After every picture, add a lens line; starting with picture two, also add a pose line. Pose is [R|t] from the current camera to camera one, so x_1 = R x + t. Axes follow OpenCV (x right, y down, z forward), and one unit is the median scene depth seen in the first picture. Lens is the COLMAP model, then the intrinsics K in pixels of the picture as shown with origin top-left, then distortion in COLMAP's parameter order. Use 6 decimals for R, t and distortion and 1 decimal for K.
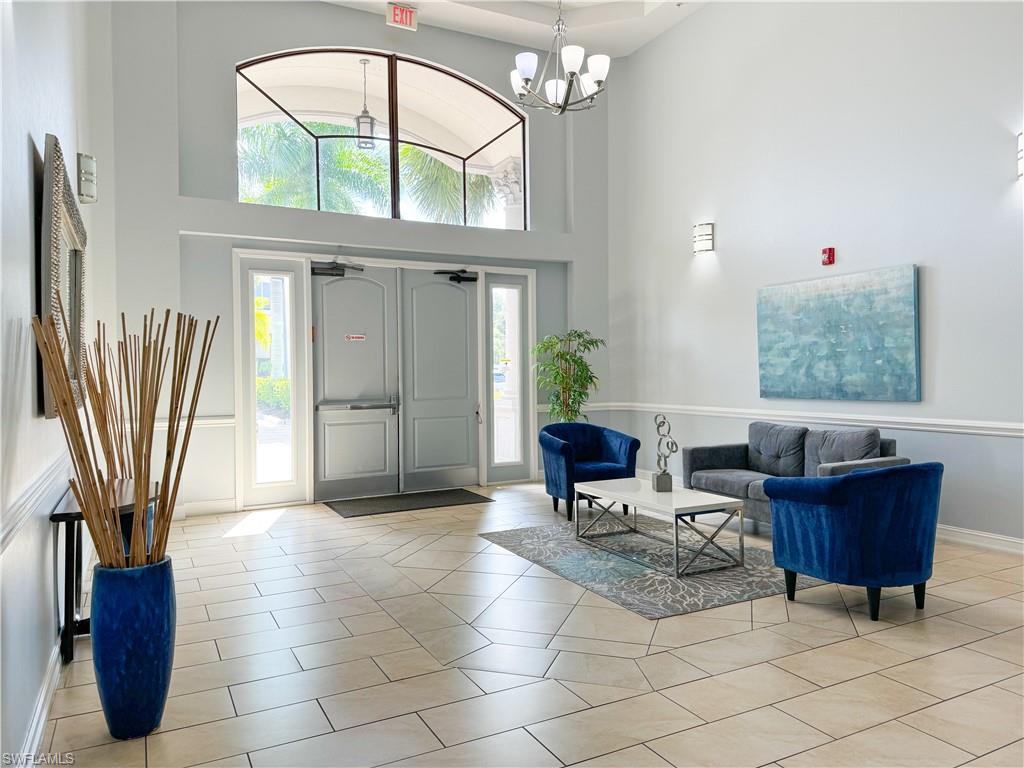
lens RADIAL K [[719.7, 0, 508.0], [0, 719.7, 371.7], [0, 0, 1]] dist [0.102846, -0.202035]
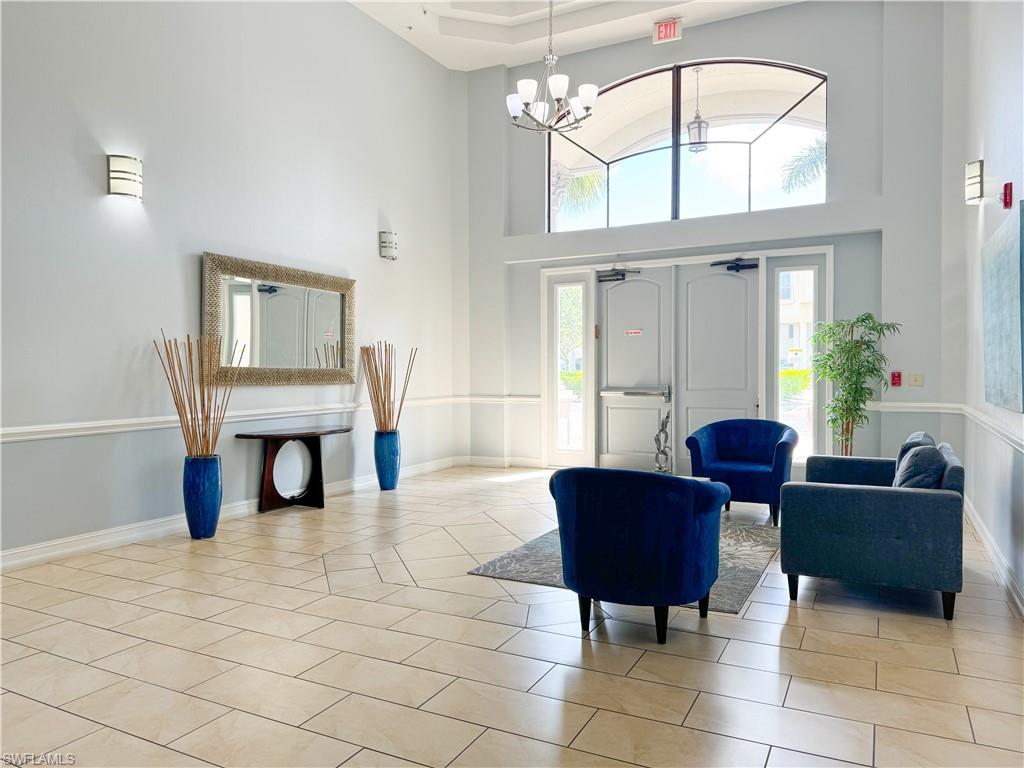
lens RADIAL K [[719.7, 0, 508.0], [0, 719.7, 371.7], [0, 0, 1]] dist [0.102846, -0.202035]
pose [[0.578402, 0.007976, -0.815713, 0.582479], [0.007487, 0.999858, 0.015086, -0.004560], [0.815717, -0.014833, 0.578261, 0.178089]]
